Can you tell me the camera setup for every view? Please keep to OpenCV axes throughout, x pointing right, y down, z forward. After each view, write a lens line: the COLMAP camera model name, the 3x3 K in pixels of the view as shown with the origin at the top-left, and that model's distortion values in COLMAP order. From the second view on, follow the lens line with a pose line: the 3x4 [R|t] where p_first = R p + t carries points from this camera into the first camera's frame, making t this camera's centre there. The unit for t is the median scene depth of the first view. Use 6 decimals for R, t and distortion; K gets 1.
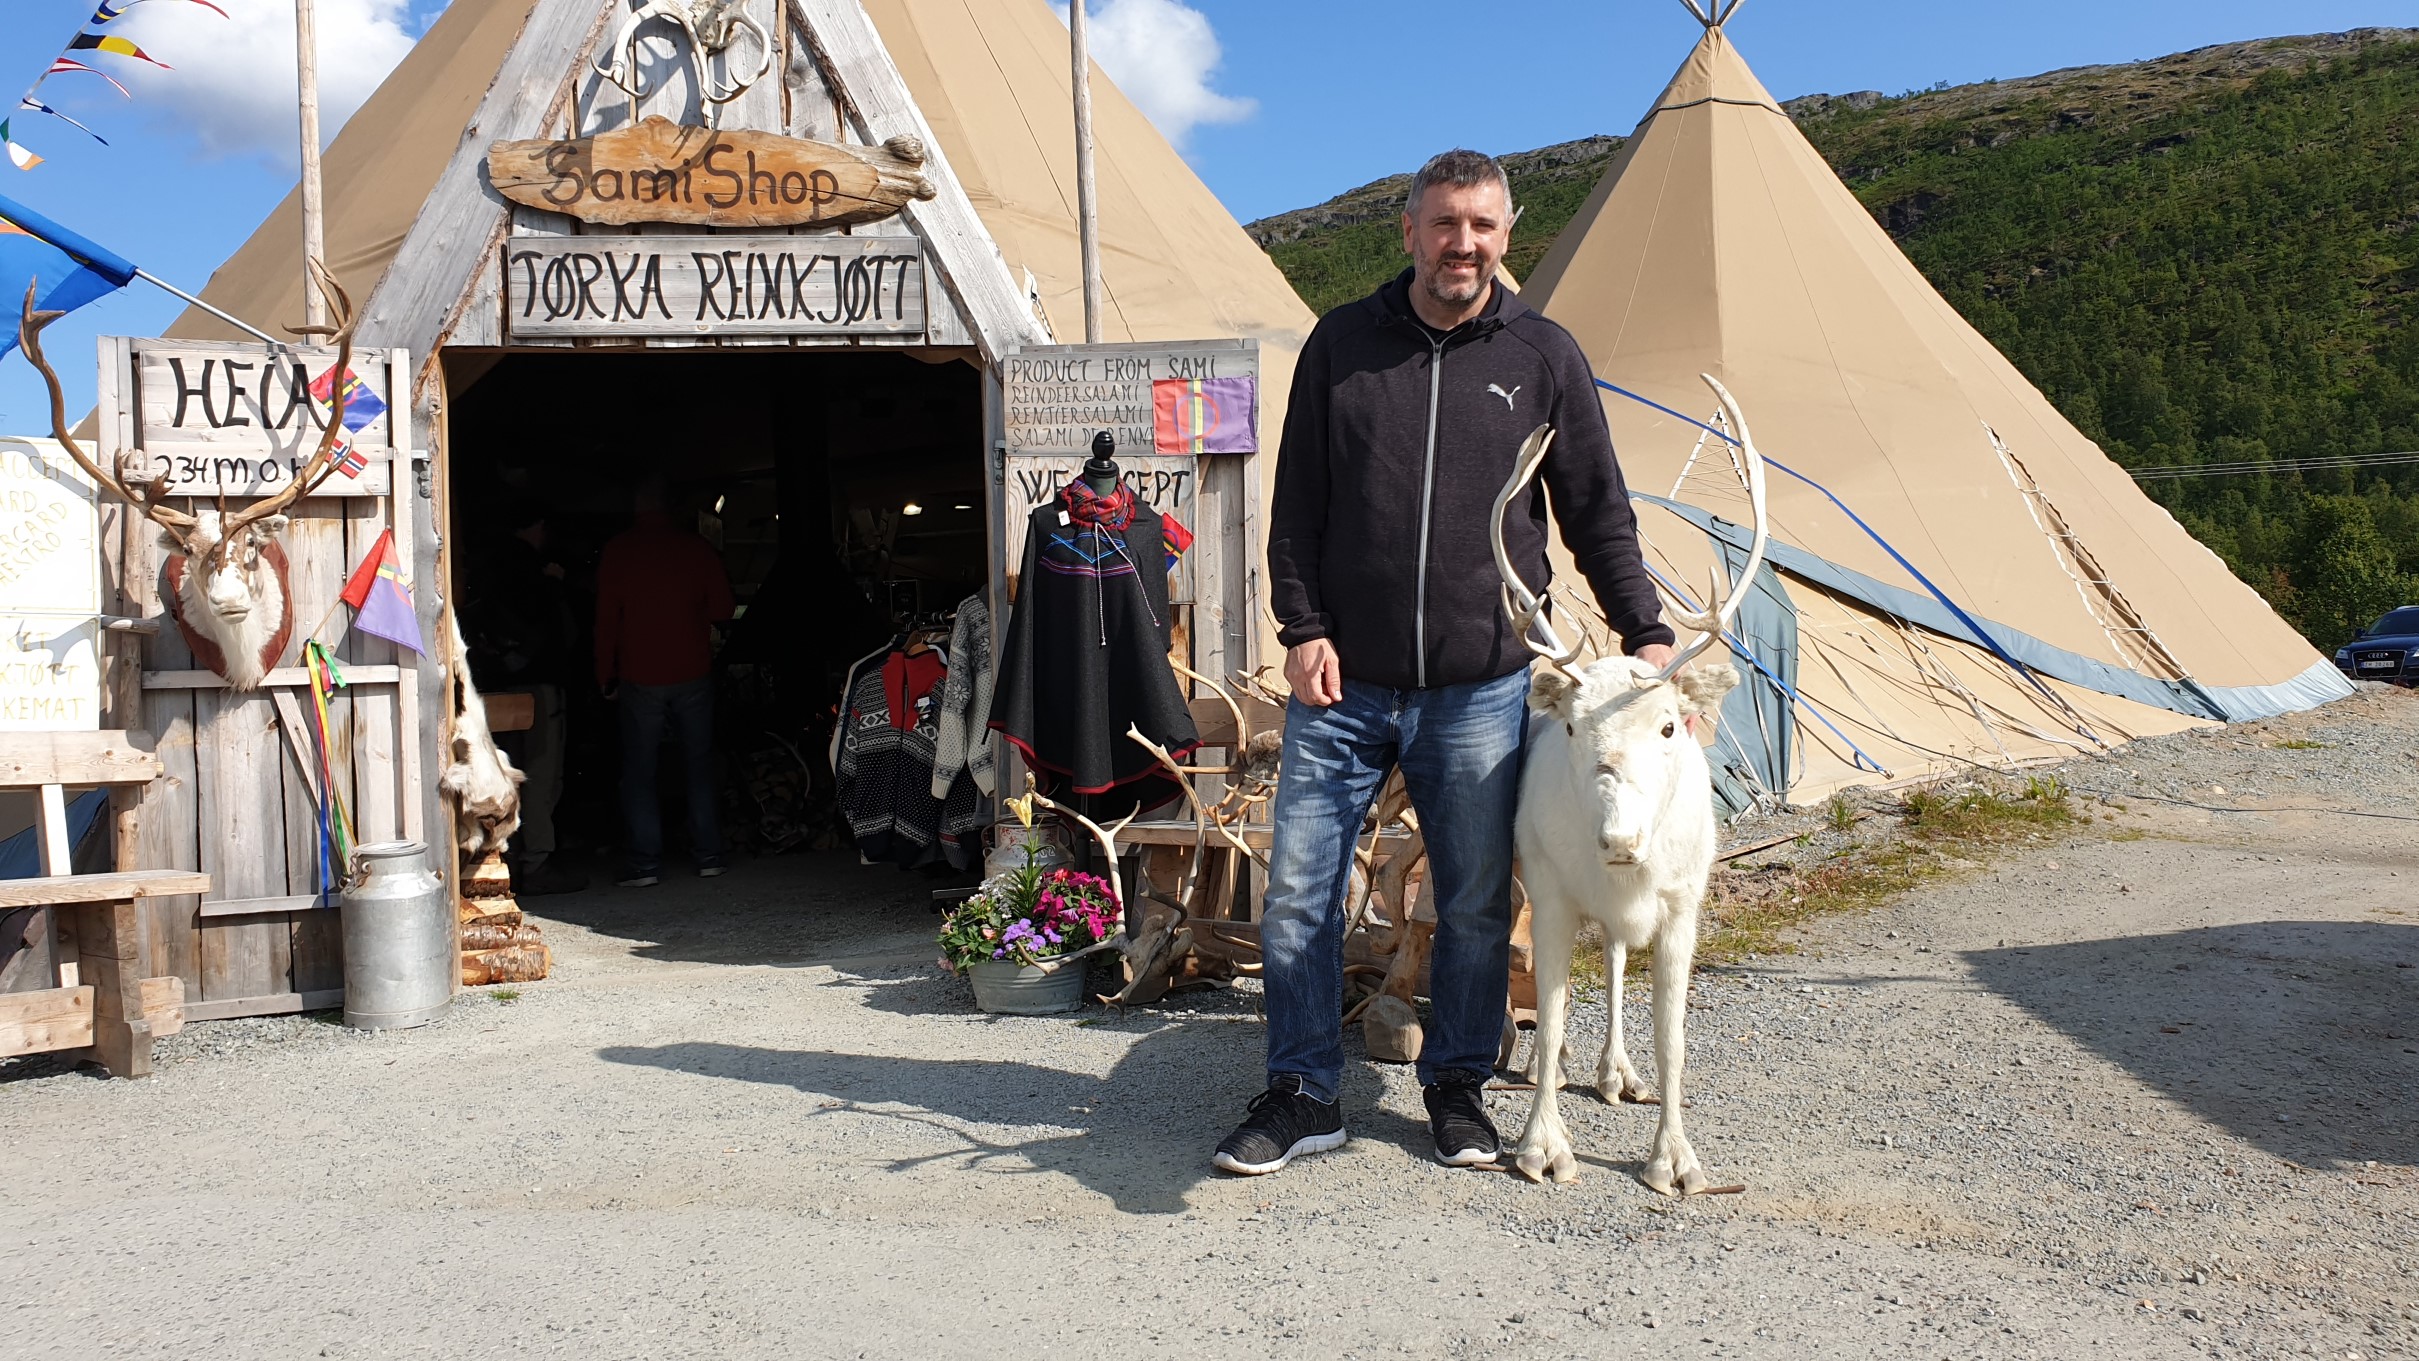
lens RADIAL K [[1972.0, 0, 1202.5], [0, 1972.0, 649.8], [0, 0, 1]] dist [0.040527, 0.014398]
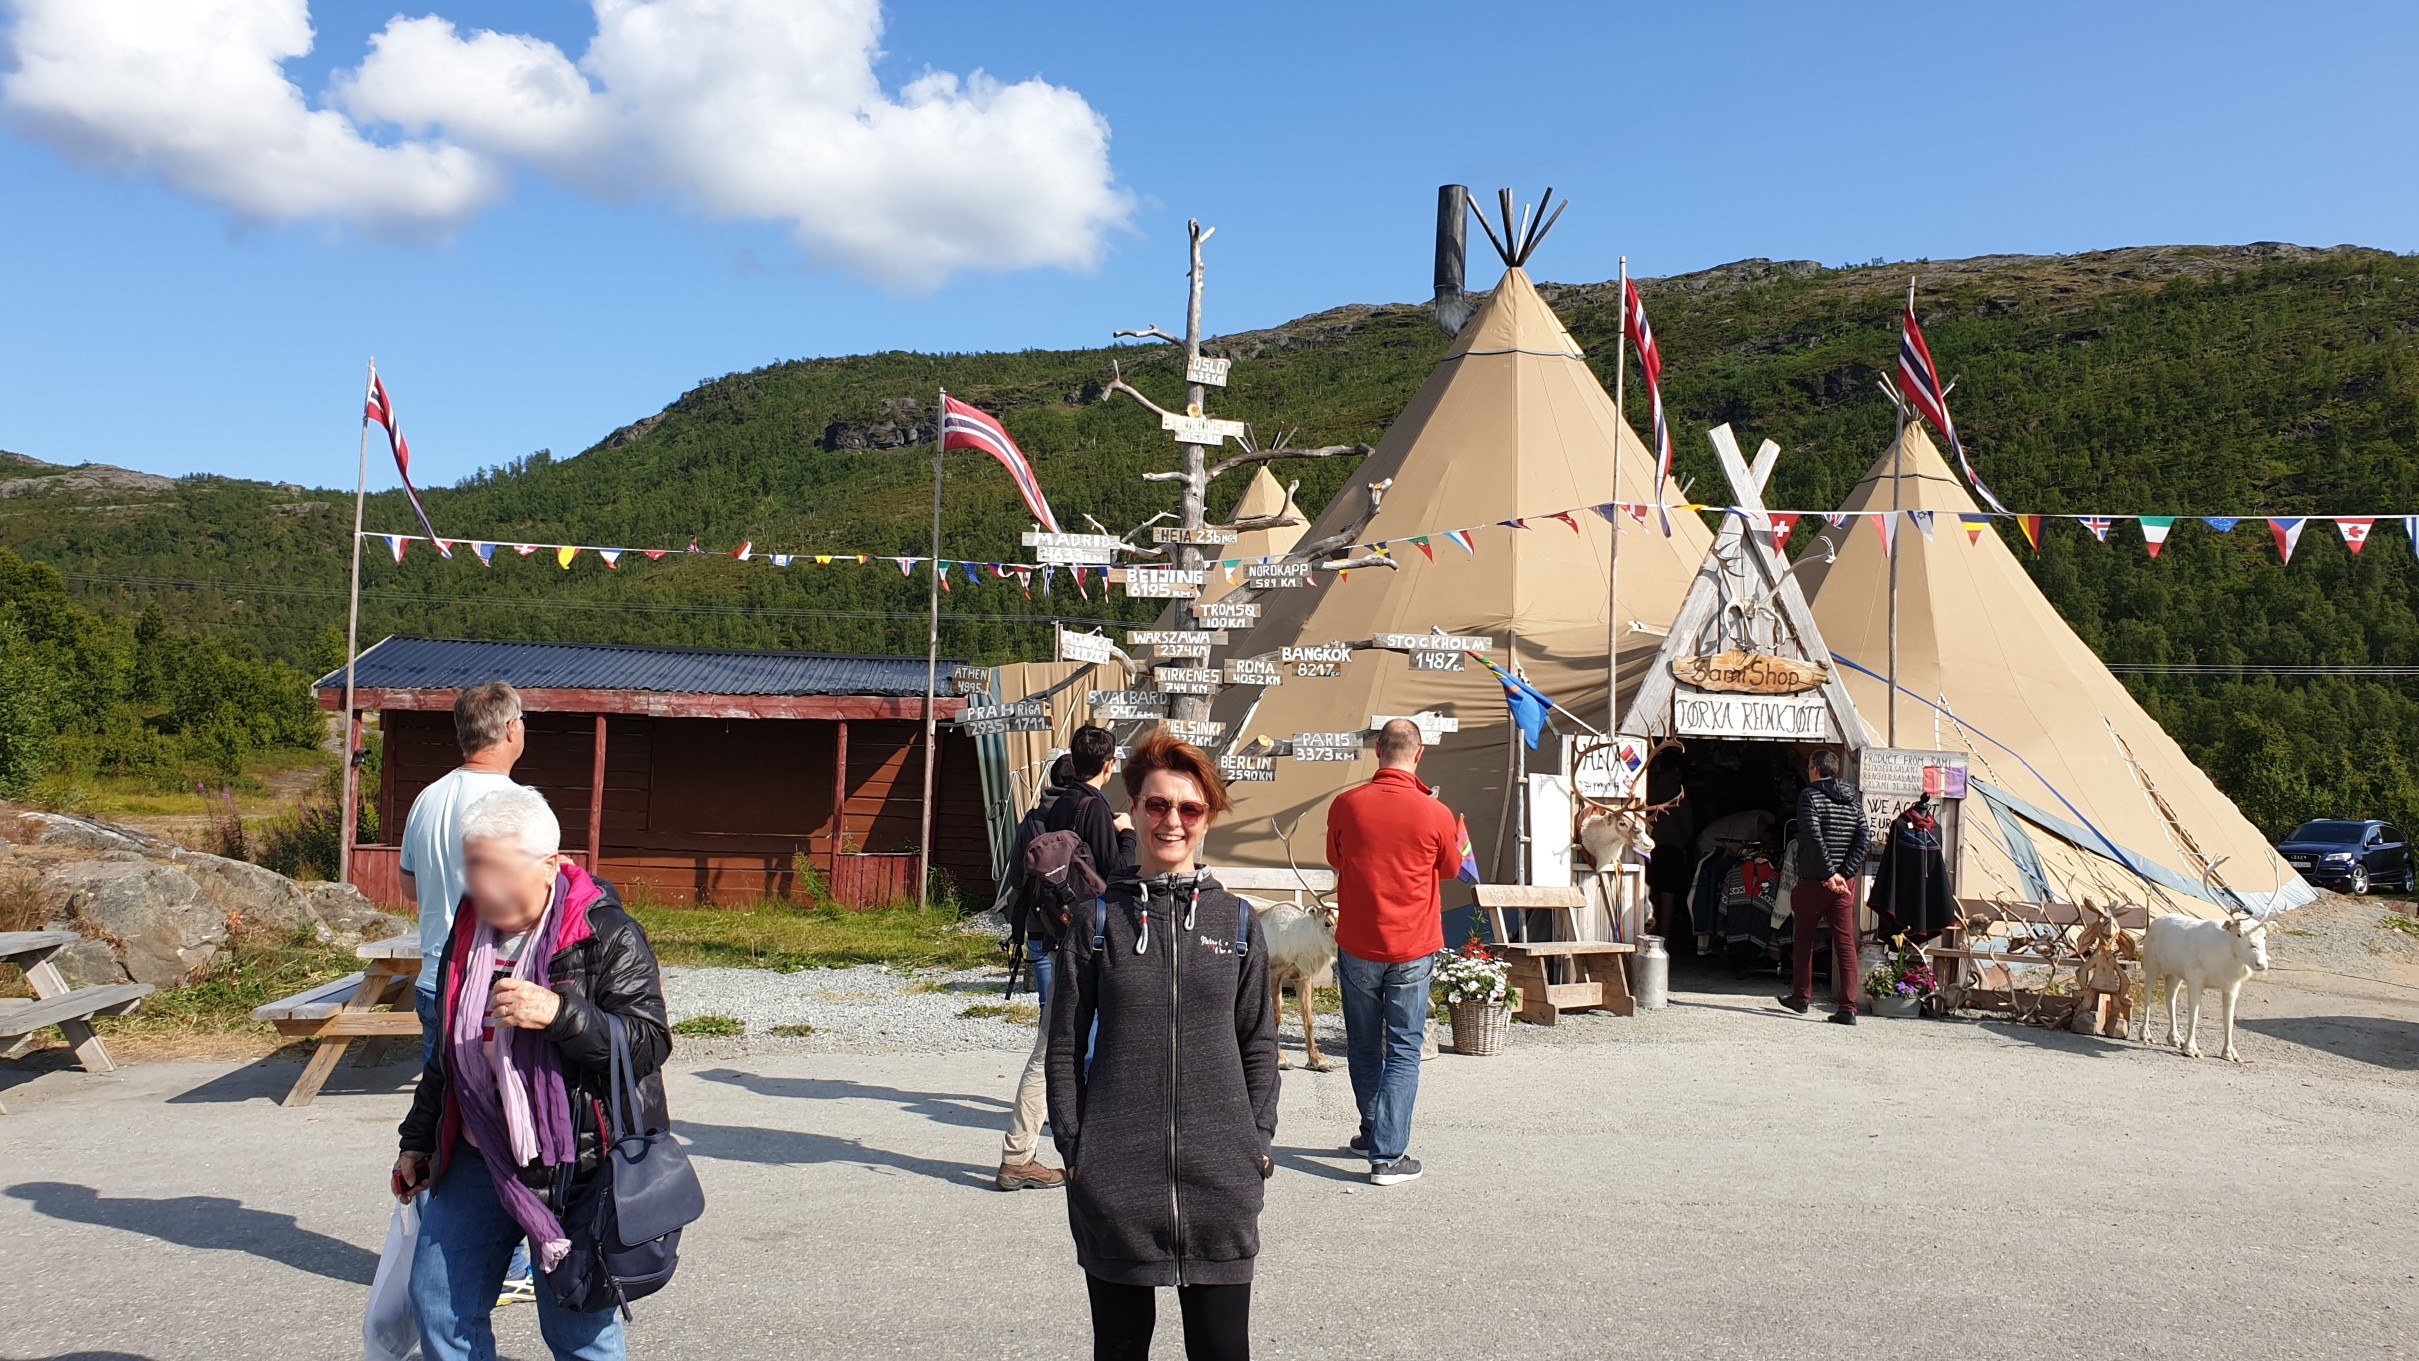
lens RADIAL K [[1996.9, 0, 1209.5], [0, 1996.9, 680.5], [0, 0, 1]] dist [-0.000040, 0.026334]
pose [[0.996567, 0.067063, 0.048548, -0.894283], [-0.065207, 0.997115, -0.038851, -0.075646], [-0.051013, 0.035552, 0.998065, -1.244171]]
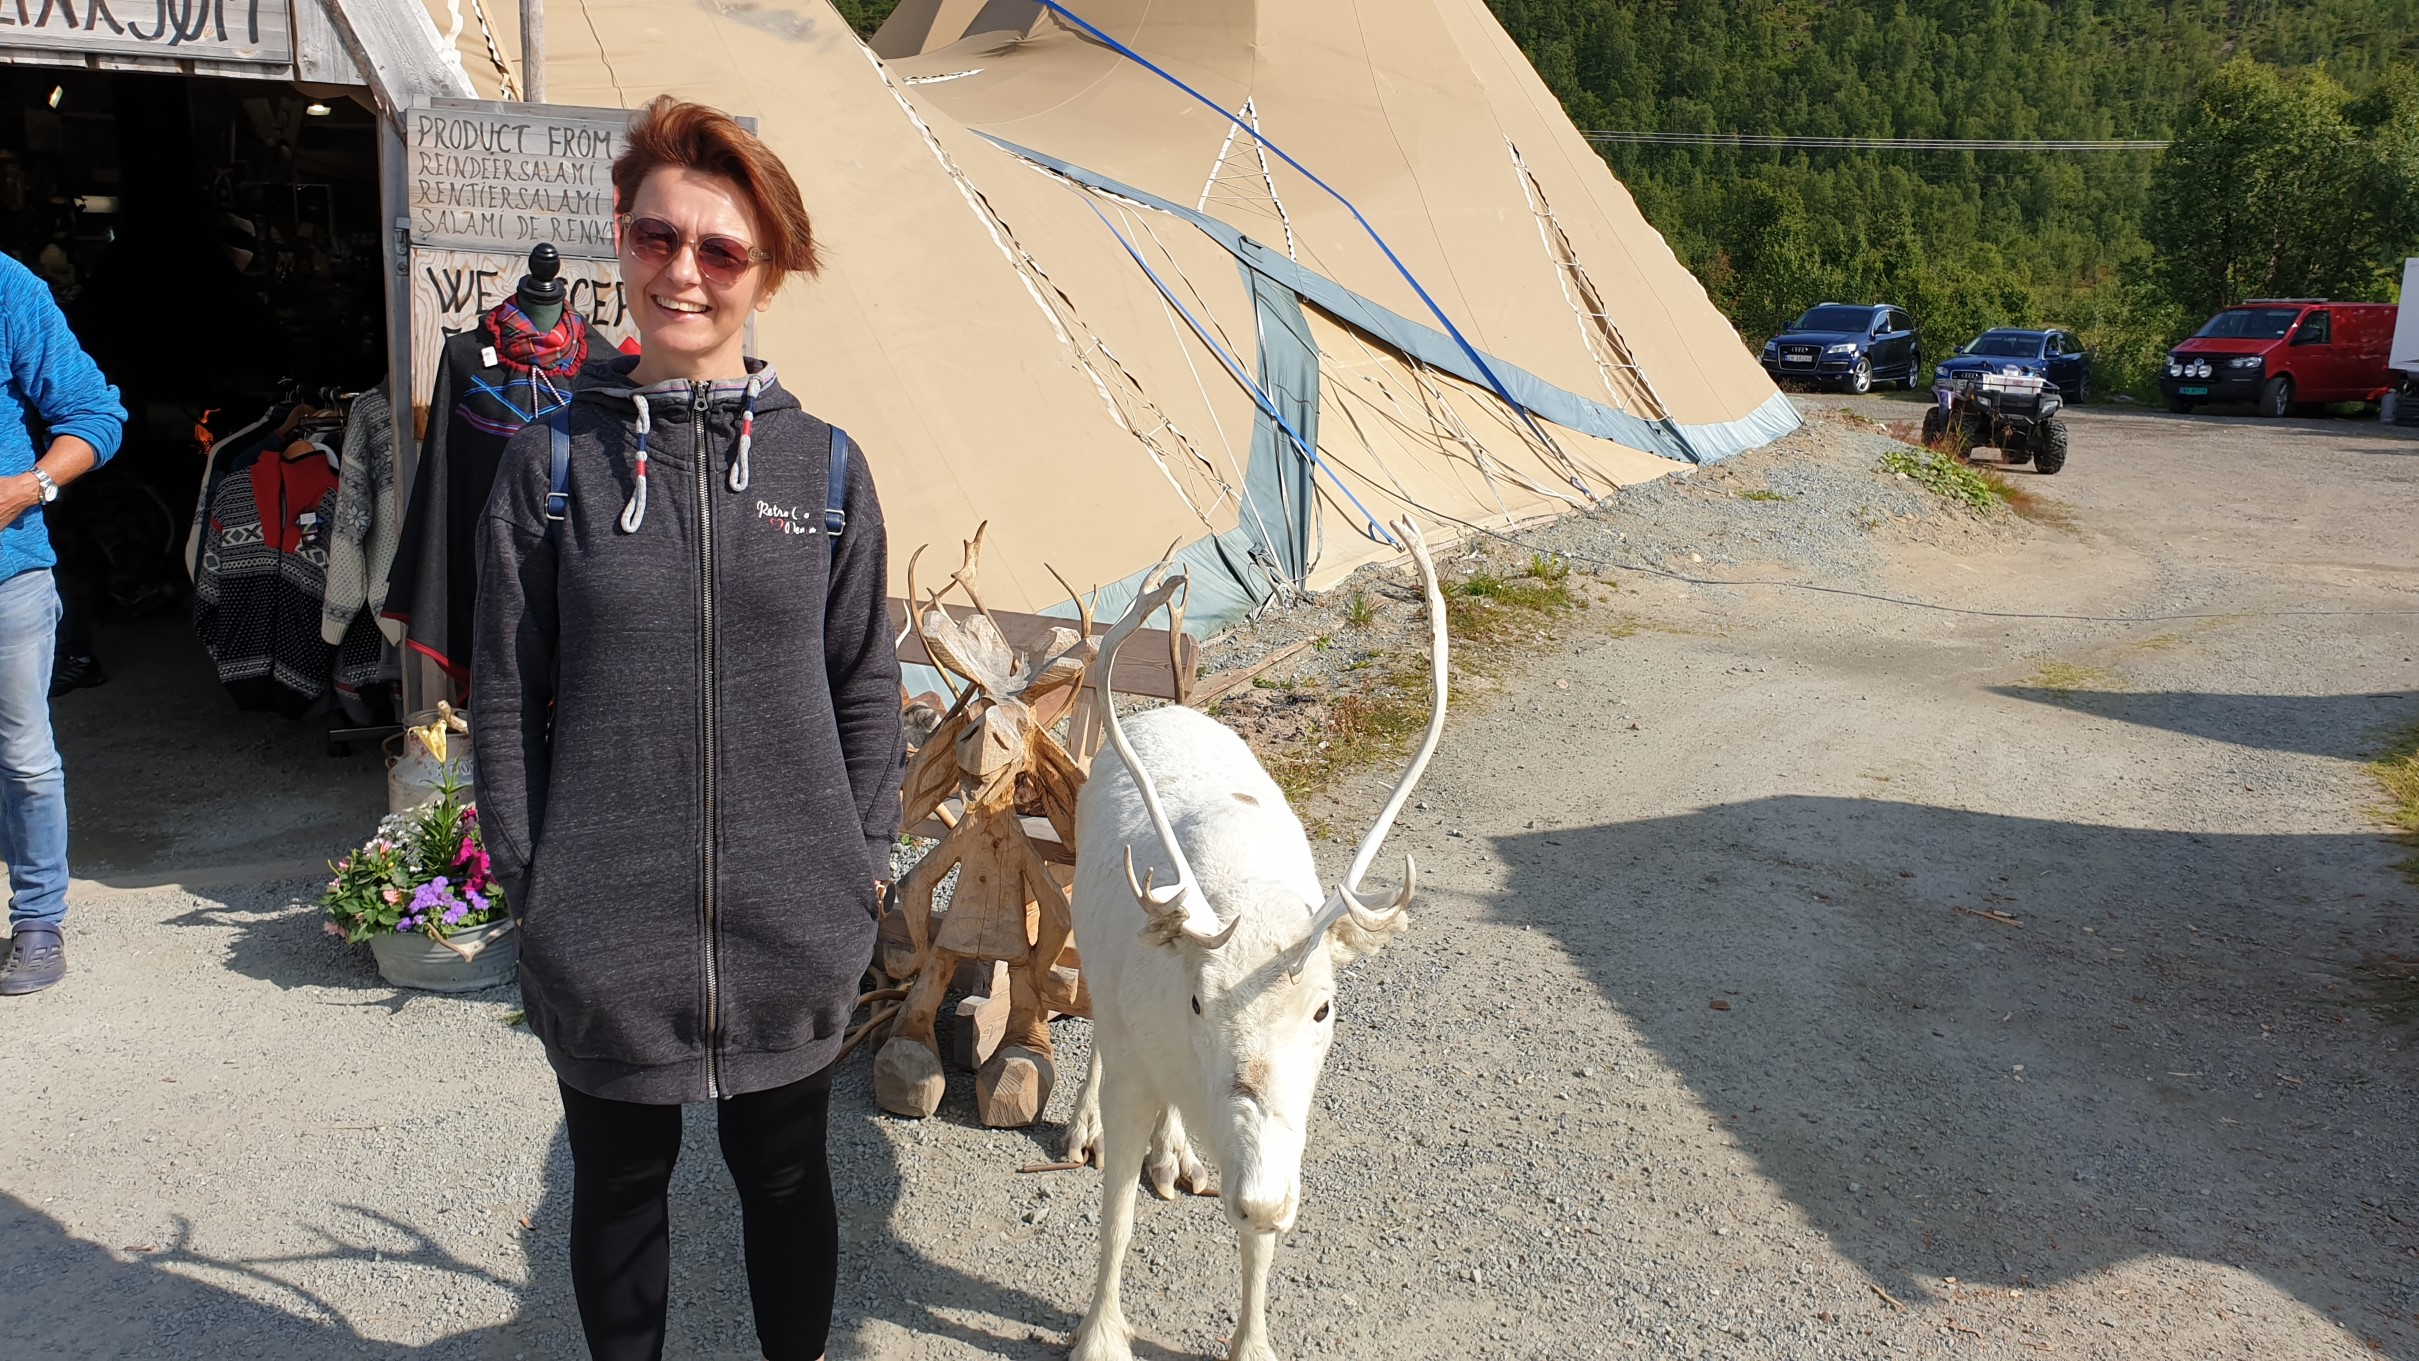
lens RADIAL K [[1996.9, 0, 1209.5], [0, 1996.9, 680.5], [0, 0, 1]] dist [-0.000040, 0.026334]
pose [[0.964788, 0.012806, 0.262716, -0.002444], [-0.067932, 0.977059, 0.201844, -0.096226], [-0.254104, -0.212583, 0.943525, 0.135732]]
